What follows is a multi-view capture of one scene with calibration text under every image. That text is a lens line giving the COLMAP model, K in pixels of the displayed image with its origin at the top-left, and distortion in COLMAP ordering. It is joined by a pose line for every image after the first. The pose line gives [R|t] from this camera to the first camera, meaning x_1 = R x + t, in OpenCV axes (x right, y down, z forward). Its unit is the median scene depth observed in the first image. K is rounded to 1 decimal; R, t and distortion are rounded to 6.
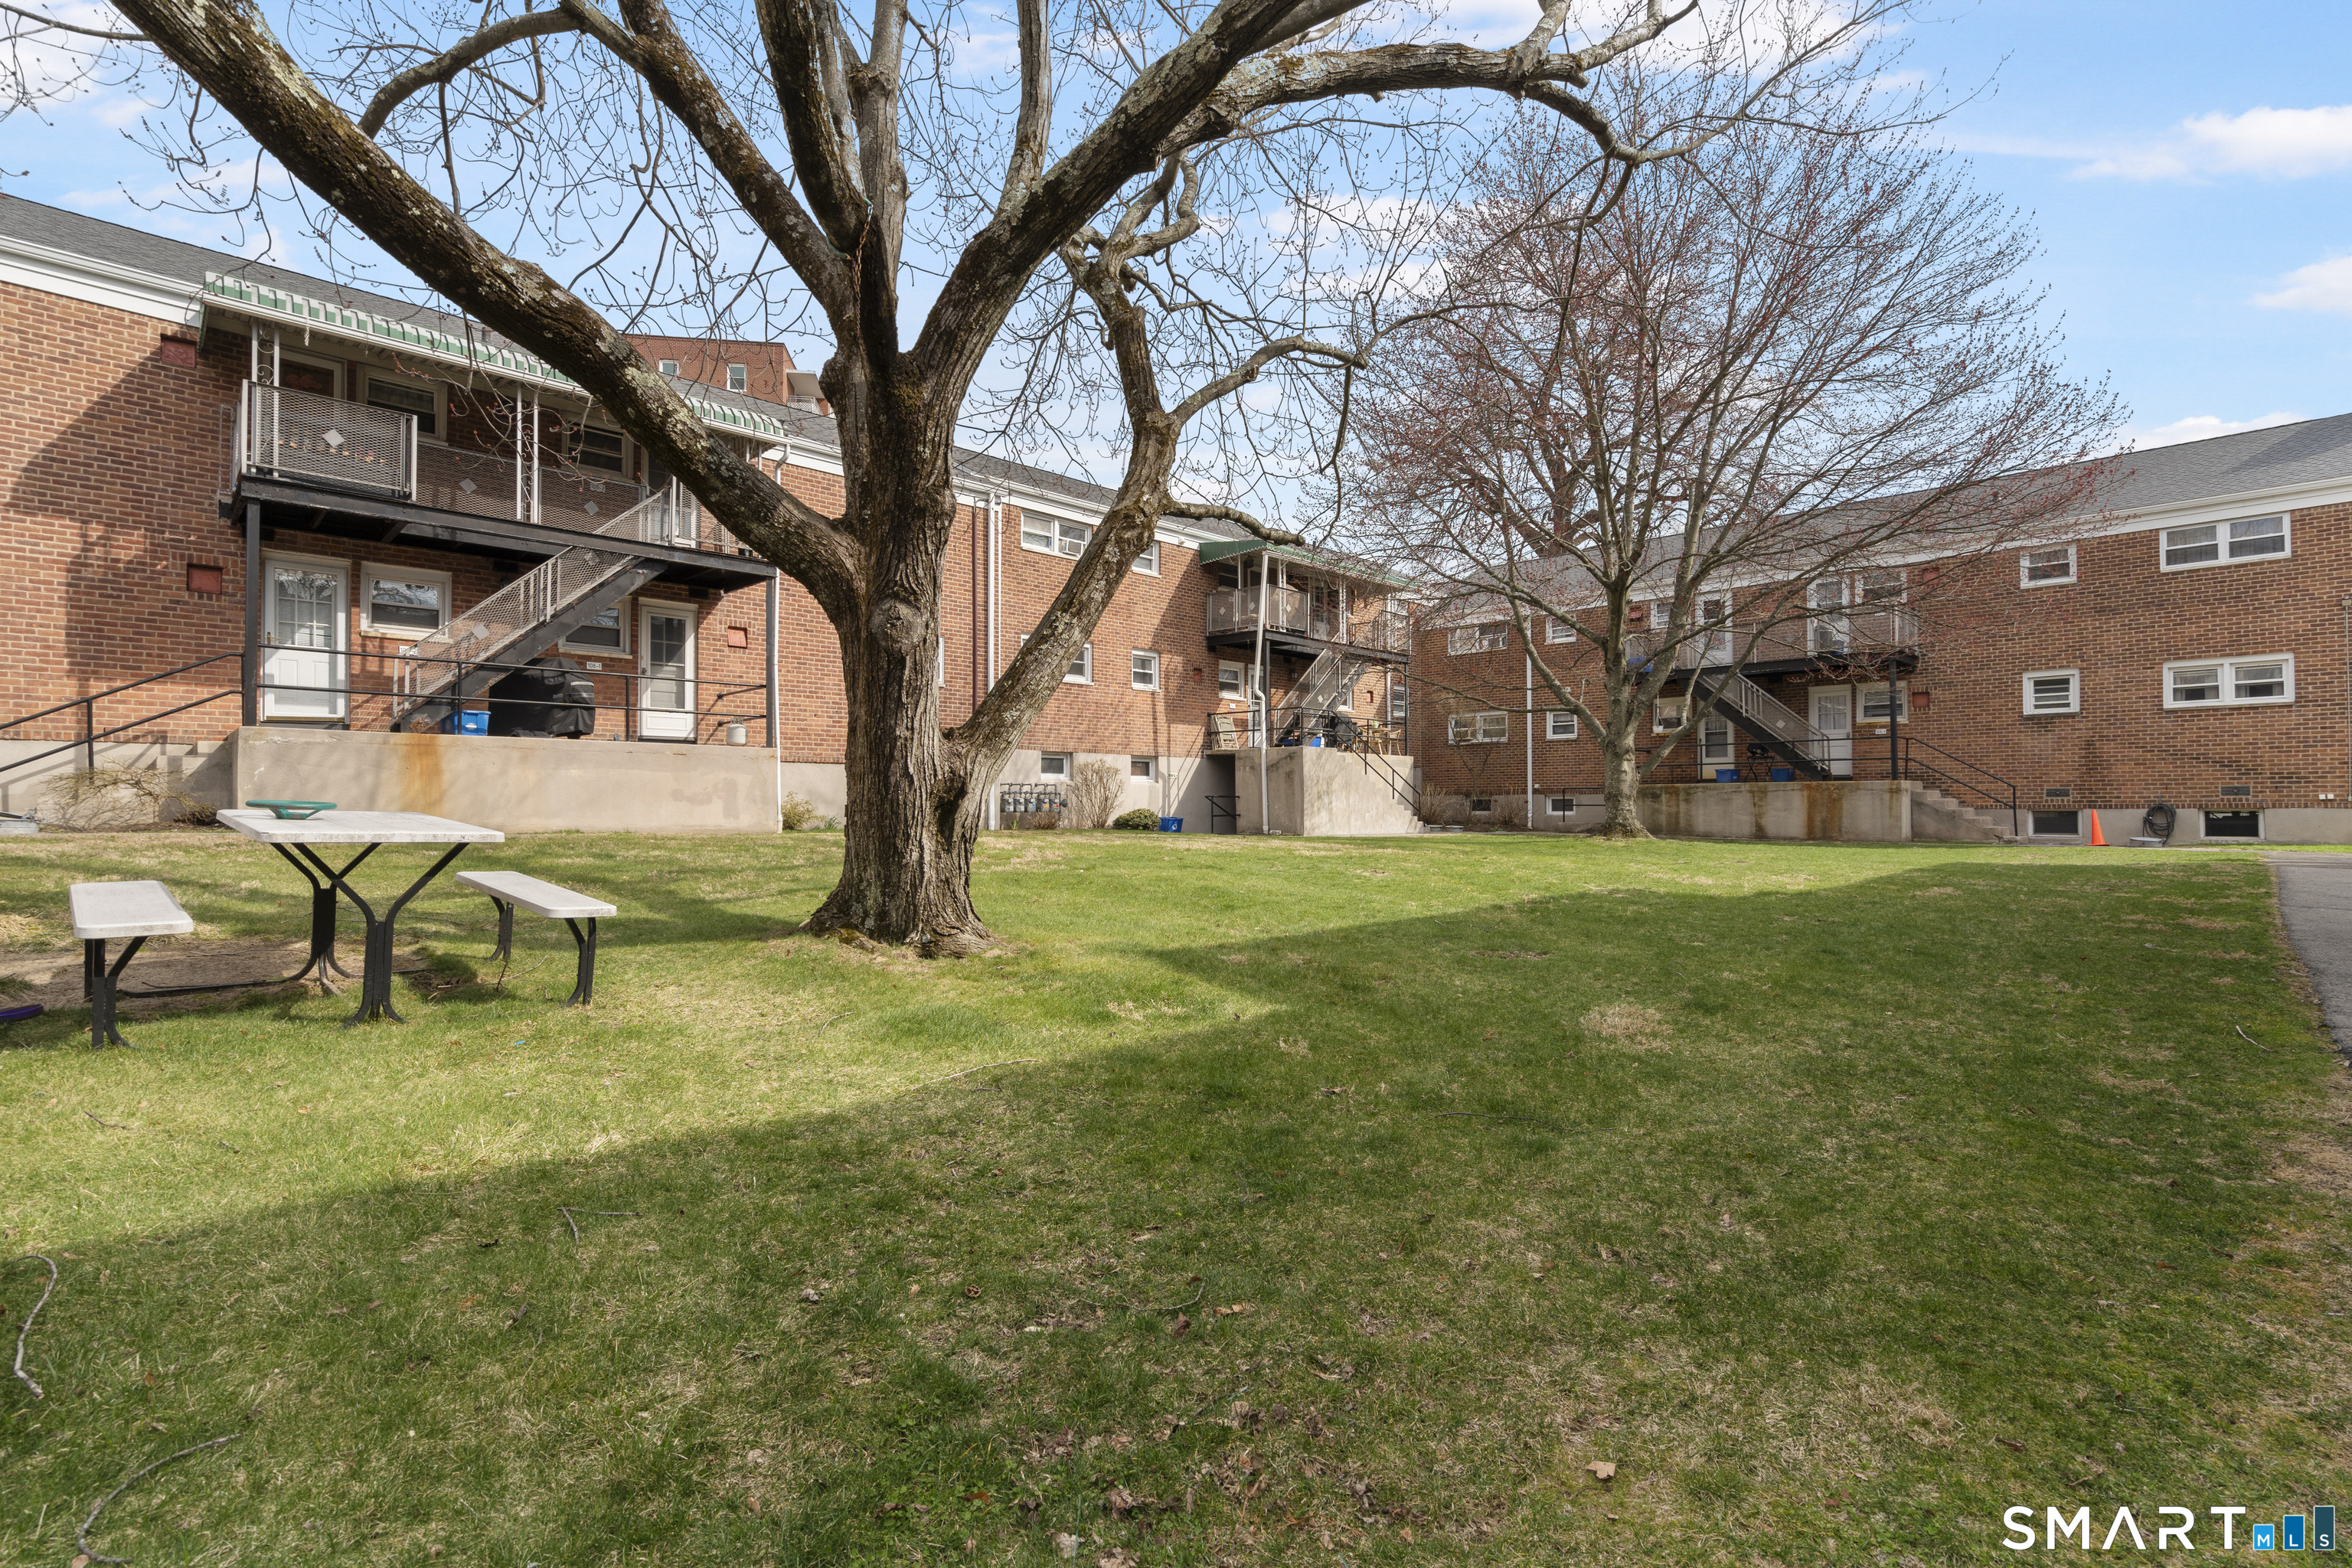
lens RADIAL K [[1055.2, 0, 1168.0], [0, 1055.2, 793.9], [0, 0, 1]] dist [-0.009317, 0.004070]
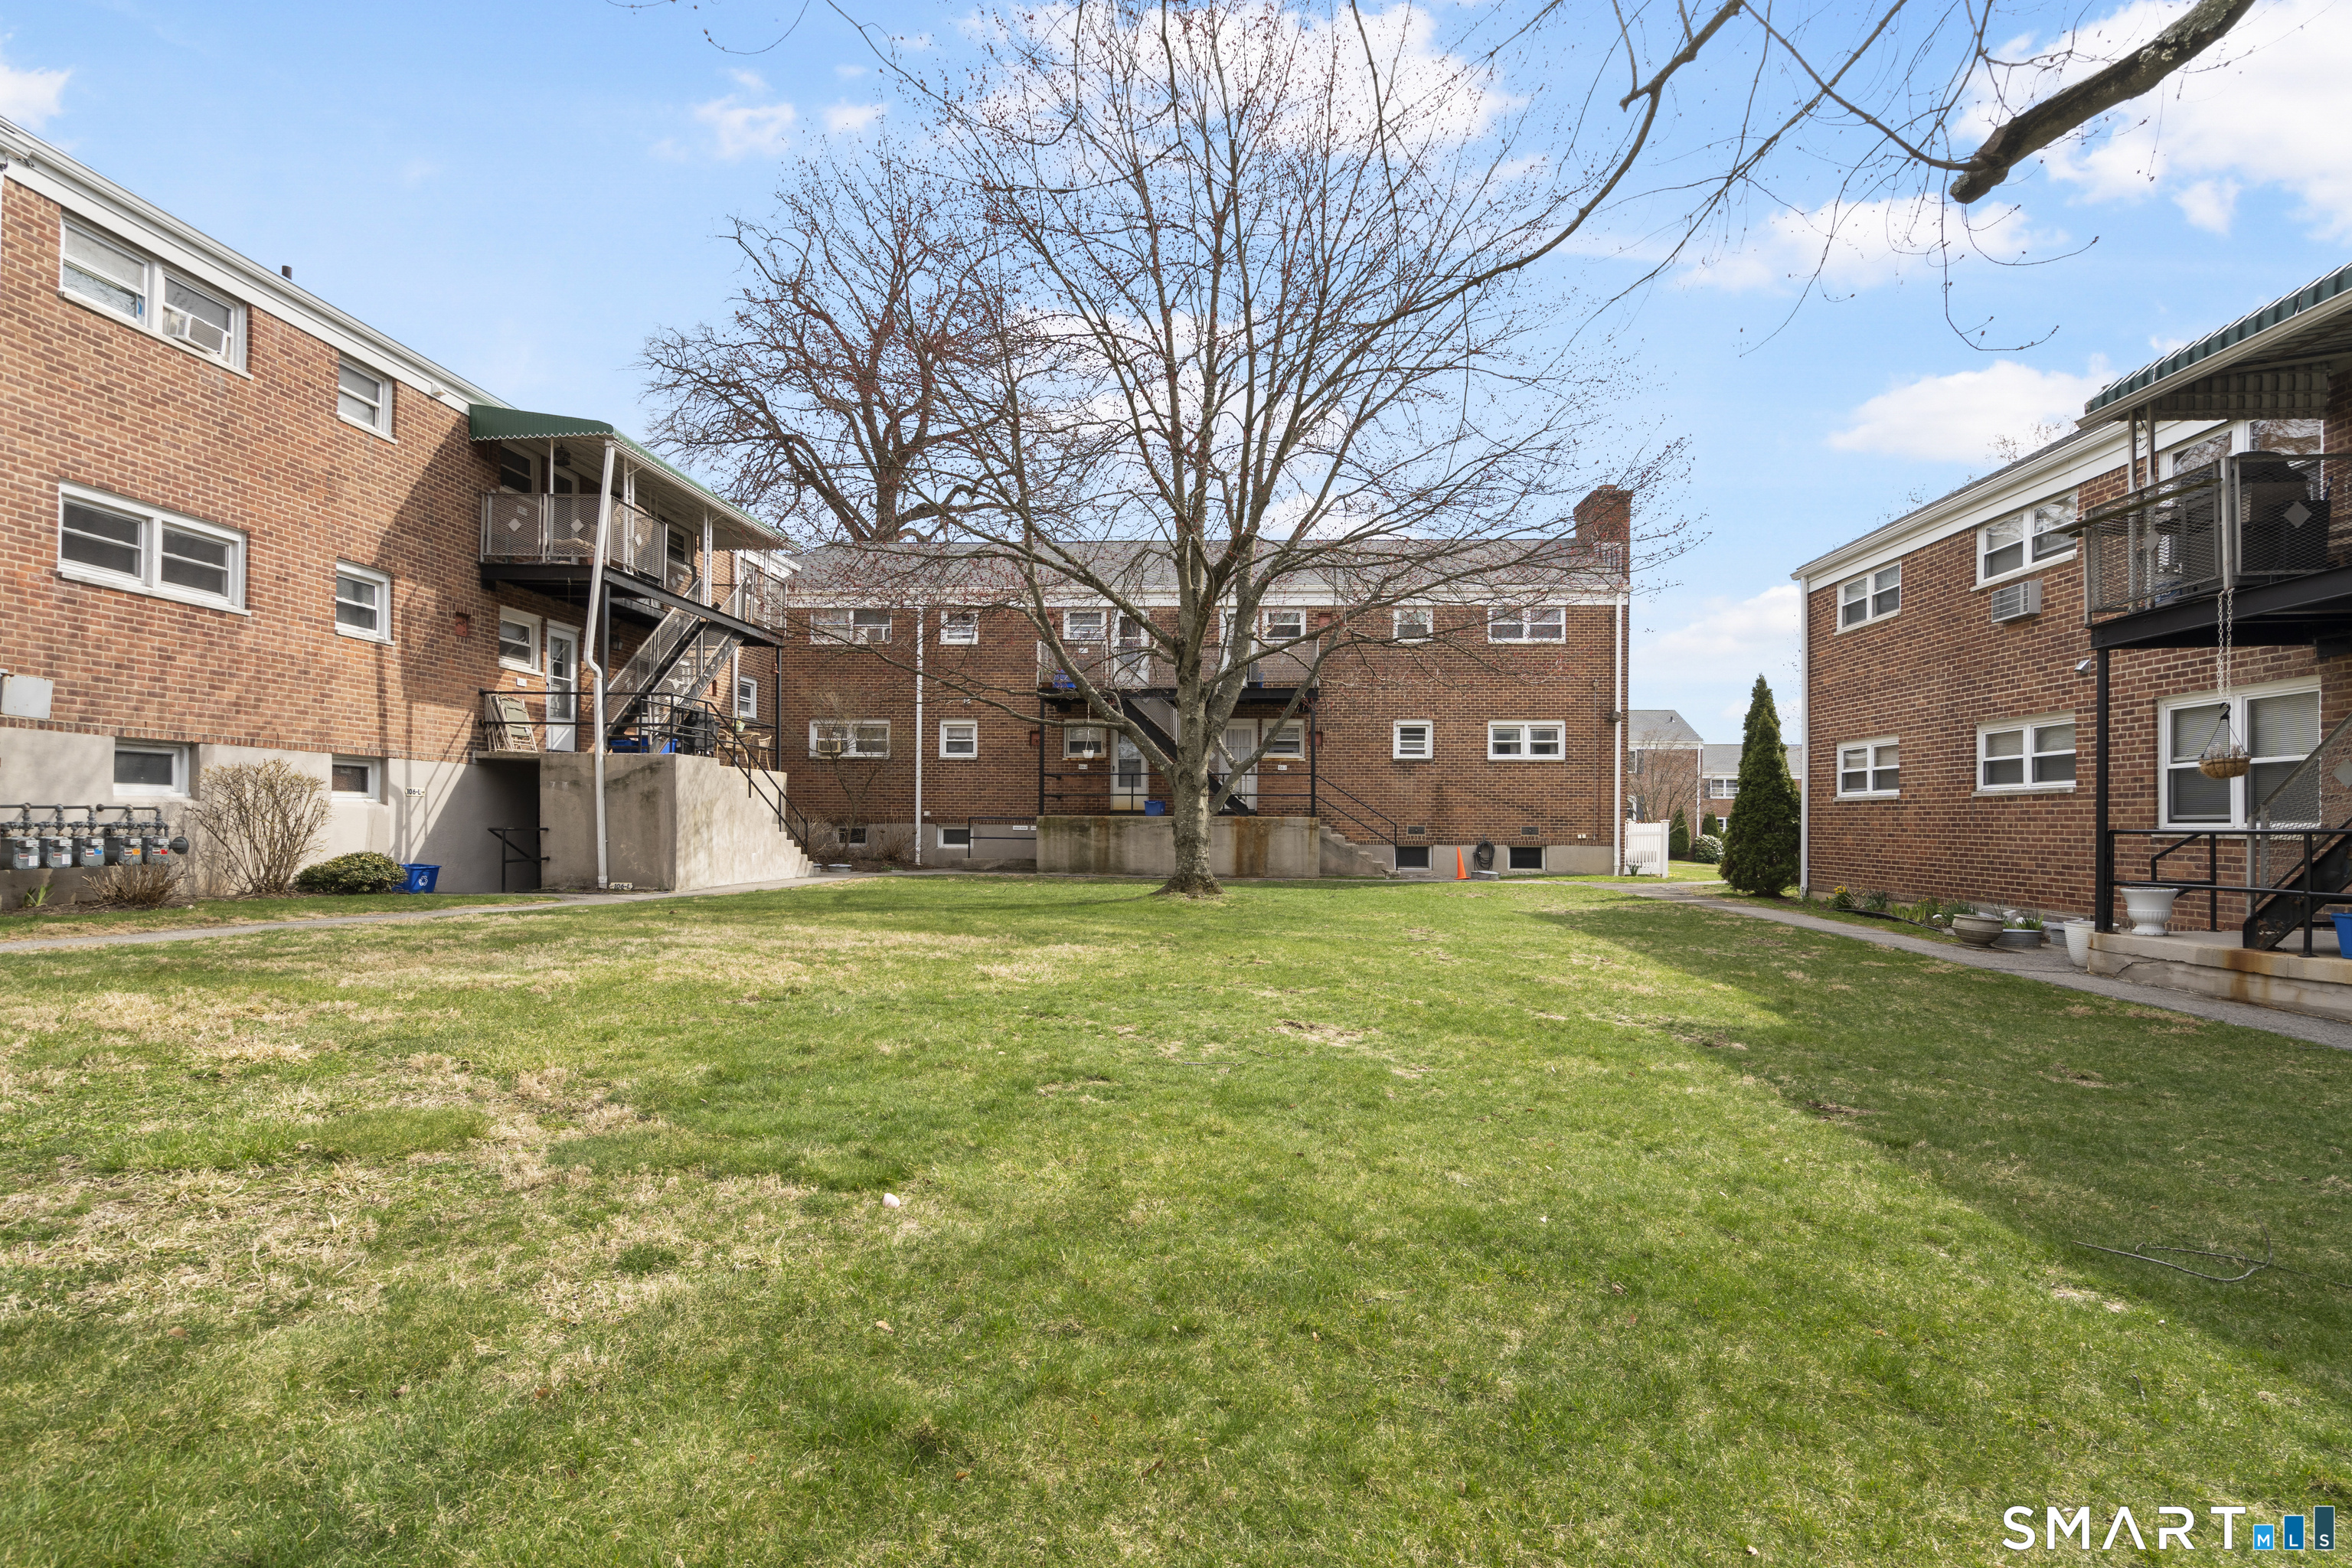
lens RADIAL K [[1055.2, 0, 1171.0], [0, 1055.2, 822.1], [0, 0, 1]] dist [-0.009317, 0.004070]
pose [[0.727465, 0.005473, 0.686123, -0.090719], [-0.015934, 0.999833, 0.008920, -0.012951], [-0.685960, -0.017422, 0.727431, 0.300254]]
